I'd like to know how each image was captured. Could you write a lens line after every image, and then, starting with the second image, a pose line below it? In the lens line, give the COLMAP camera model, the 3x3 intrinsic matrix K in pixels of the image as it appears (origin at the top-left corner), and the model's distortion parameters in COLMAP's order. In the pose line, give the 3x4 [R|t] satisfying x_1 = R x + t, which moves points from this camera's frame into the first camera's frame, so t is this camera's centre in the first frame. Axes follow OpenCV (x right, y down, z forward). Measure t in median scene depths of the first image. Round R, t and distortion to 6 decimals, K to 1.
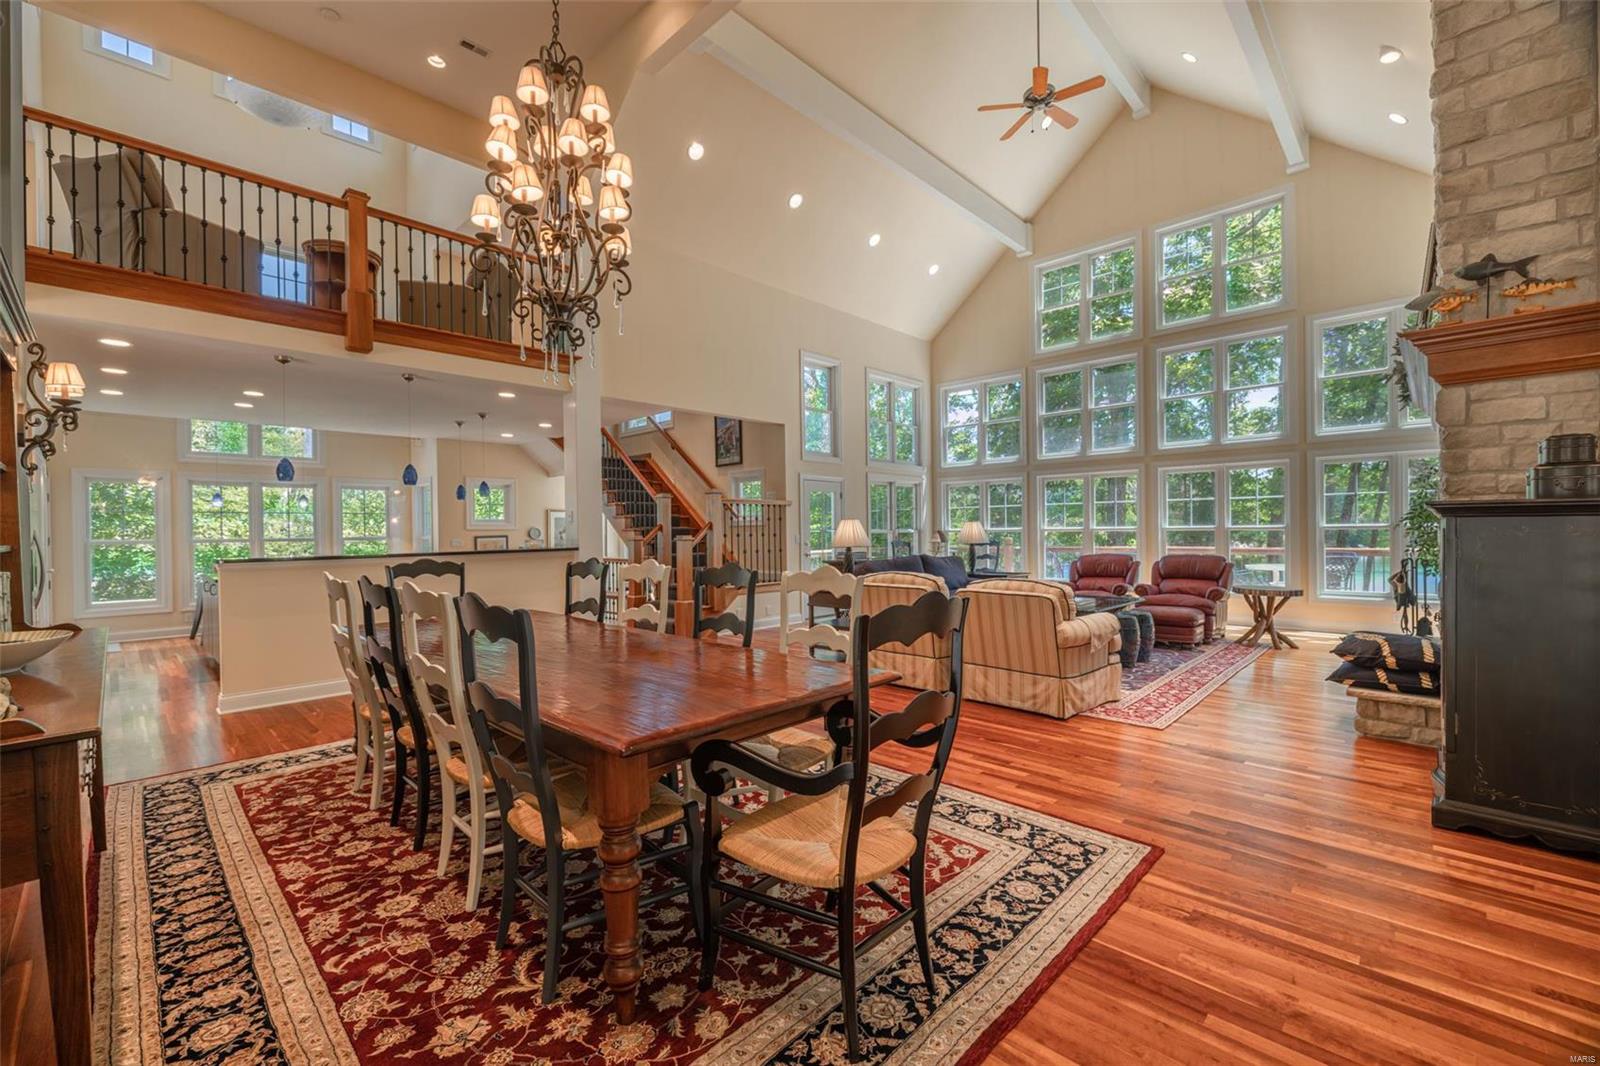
lens RADIAL K [[662.6, 0, 797.0], [0, 662.6, 533.2], [0, 0, 1]] dist [-0.000971, 0.000053]
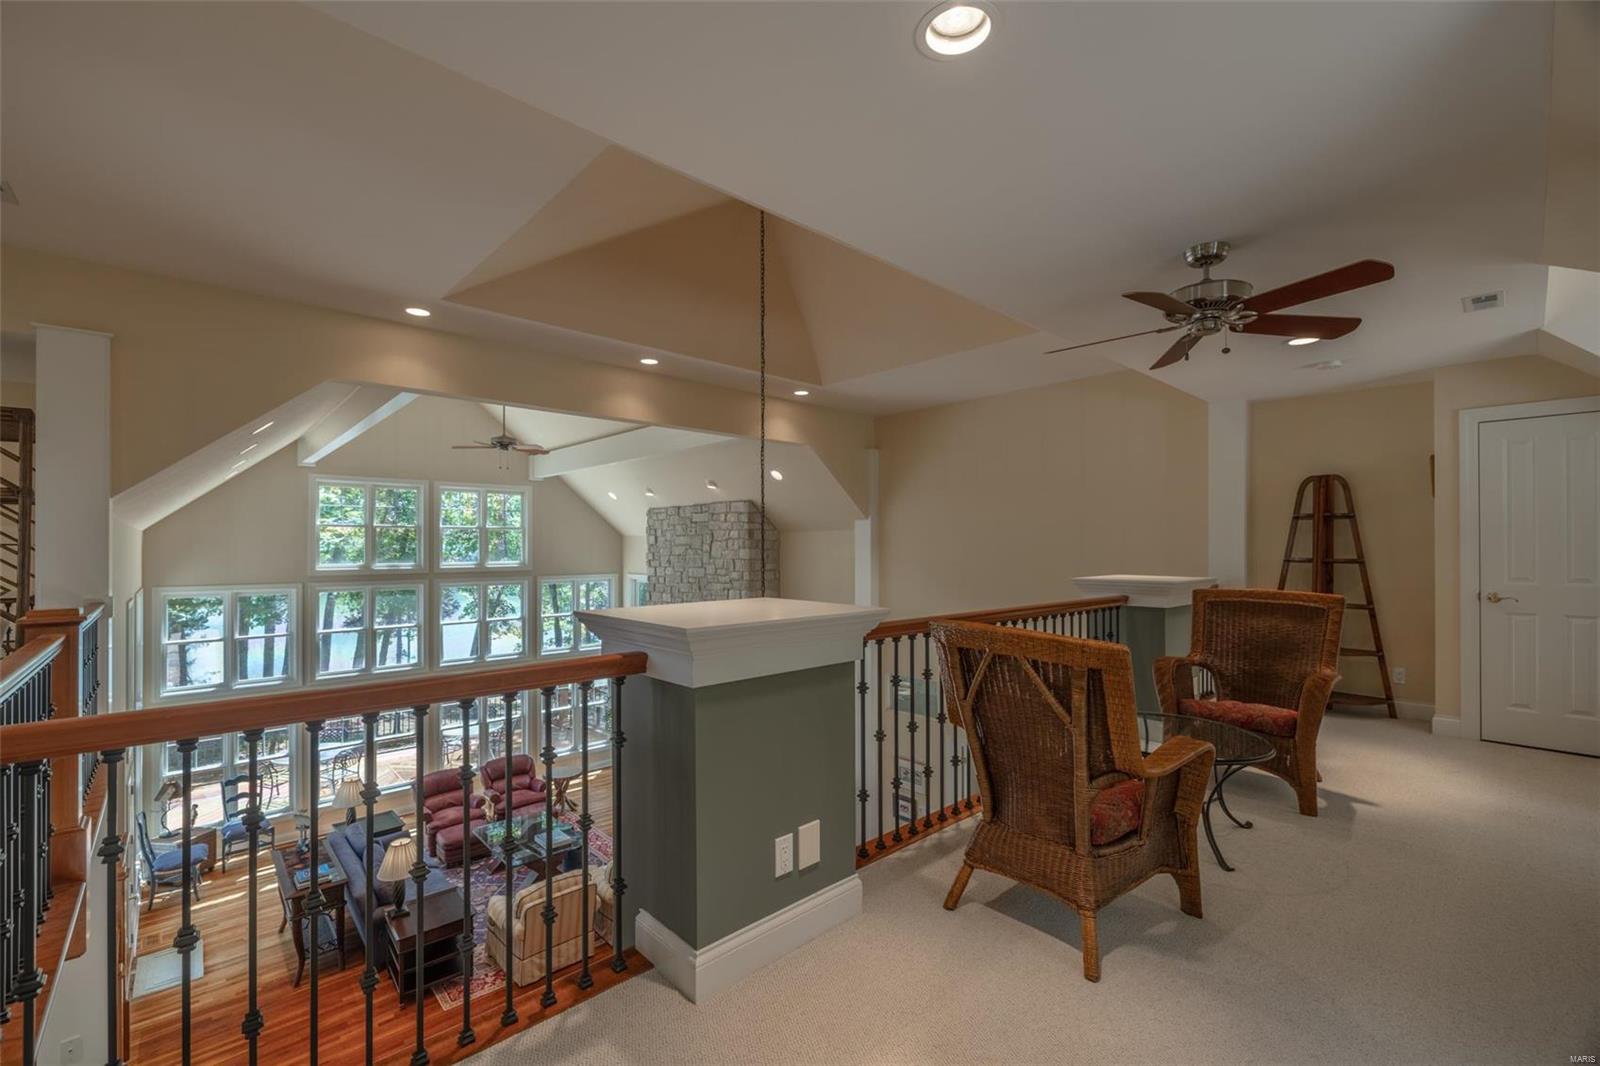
lens RADIAL K [[671.8, 0, 789.4], [0, 671.8, 541.8], [0, 0, 1]] dist [-0.001034, -0.000094]
pose [[0.070867, 0.019270, 0.997300, -0.583371], [0.003704, 0.999801, -0.019582, -0.296212], [-0.997479, 0.005082, 0.070782, 0.245125]]
